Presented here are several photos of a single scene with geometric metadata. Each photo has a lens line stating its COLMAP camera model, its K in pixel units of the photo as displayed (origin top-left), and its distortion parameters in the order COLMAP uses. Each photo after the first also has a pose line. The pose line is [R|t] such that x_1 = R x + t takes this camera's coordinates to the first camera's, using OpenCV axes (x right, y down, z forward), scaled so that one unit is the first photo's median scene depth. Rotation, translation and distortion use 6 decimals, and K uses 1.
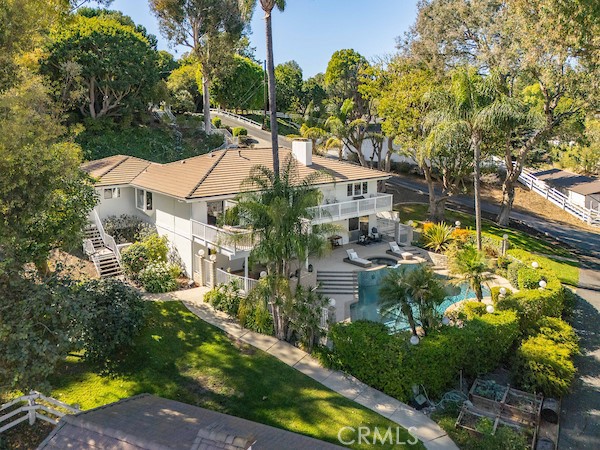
lens RADIAL K [[474.1, 0, 301.0], [0, 474.1, 157.2], [0, 0, 1]] dist [0.057346, -0.003043]
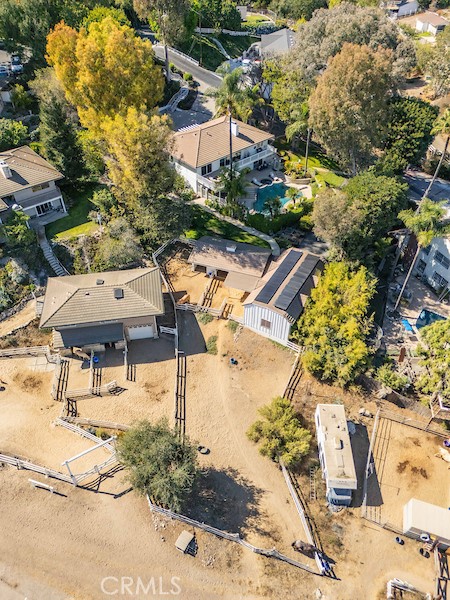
lens RADIAL K [[434.7, 0, 225.0], [0, 434.7, 300.0], [0, 0, 1]] dist [0.076325, -0.068792]
pose [[0.998441, -0.028533, 0.047973, -0.249799], [-0.008059, 0.776763, 0.629741, -1.060465], [-0.055232, -0.629146, 0.775322, -1.676604]]
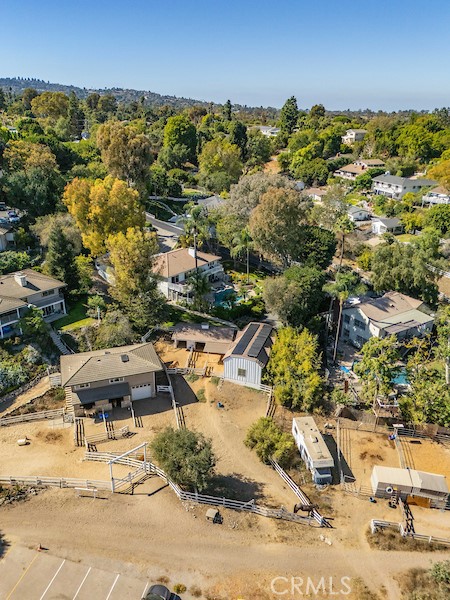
lens RADIAL K [[435.0, 0, 225.0], [0, 435.0, 300.0], [0, 0, 1]] dist [0.104982, -0.148649]
pose [[0.972295, -0.069264, 0.223258, -0.658564], [-0.005856, 0.947574, 0.319484, -0.928175], [-0.233682, -0.311940, 0.920916, -2.510216]]
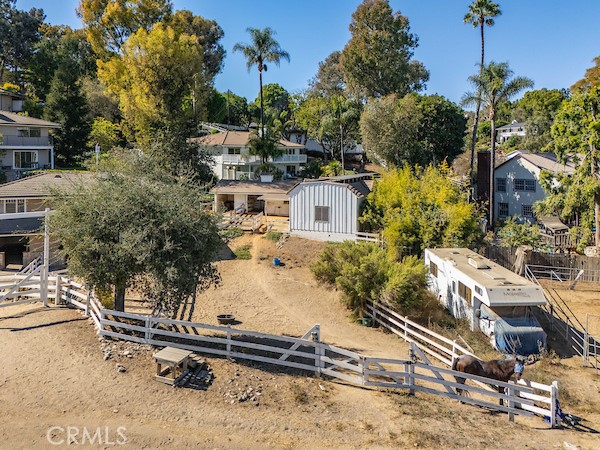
lens RADIAL K [[467.6, 0, 303.5], [0, 467.6, 168.3], [0, 0, 1]] dist [0.051665, 0.000213]
pose [[0.984620, 0.004647, 0.174645, -0.291012], [0.002763, 0.999107, -0.042164, 0.364271], [-0.174685, 0.041998, 0.983728, -1.653819]]
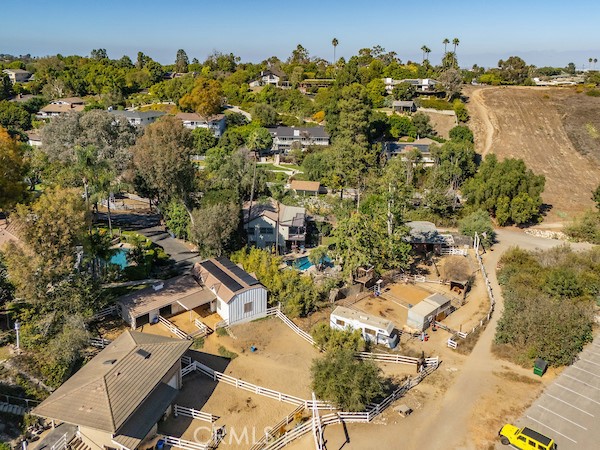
lens RADIAL K [[465.8, 0, 302.1], [0, 465.8, 162.7], [0, 0, 1]] dist [0.040143, -0.006496]
pose [[0.367382, -0.177814, 0.912914, -2.216461], [0.055009, 0.983990, 0.169521, -0.851143], [-0.928442, -0.012061, 0.371282, -1.346075]]
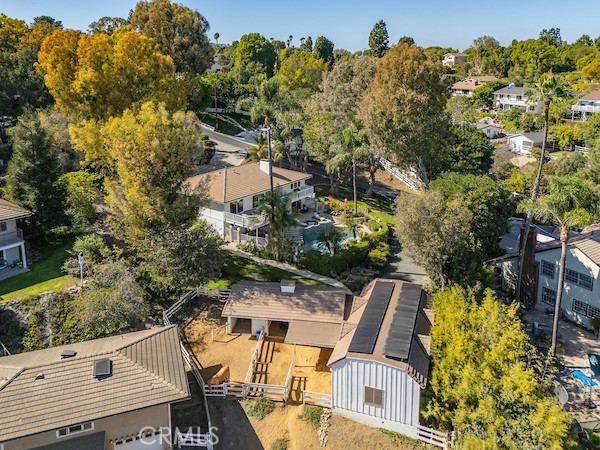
lens RADIAL K [[465.8, 0, 302.1], [0, 465.8, 162.7], [0, 0, 1]] dist [0.040143, -0.006496]
pose [[0.973366, -0.043016, 0.225187, -0.417156], [0.014268, 0.991702, 0.127761, -0.399011], [-0.228814, -0.121146, 0.965903, -1.211714]]
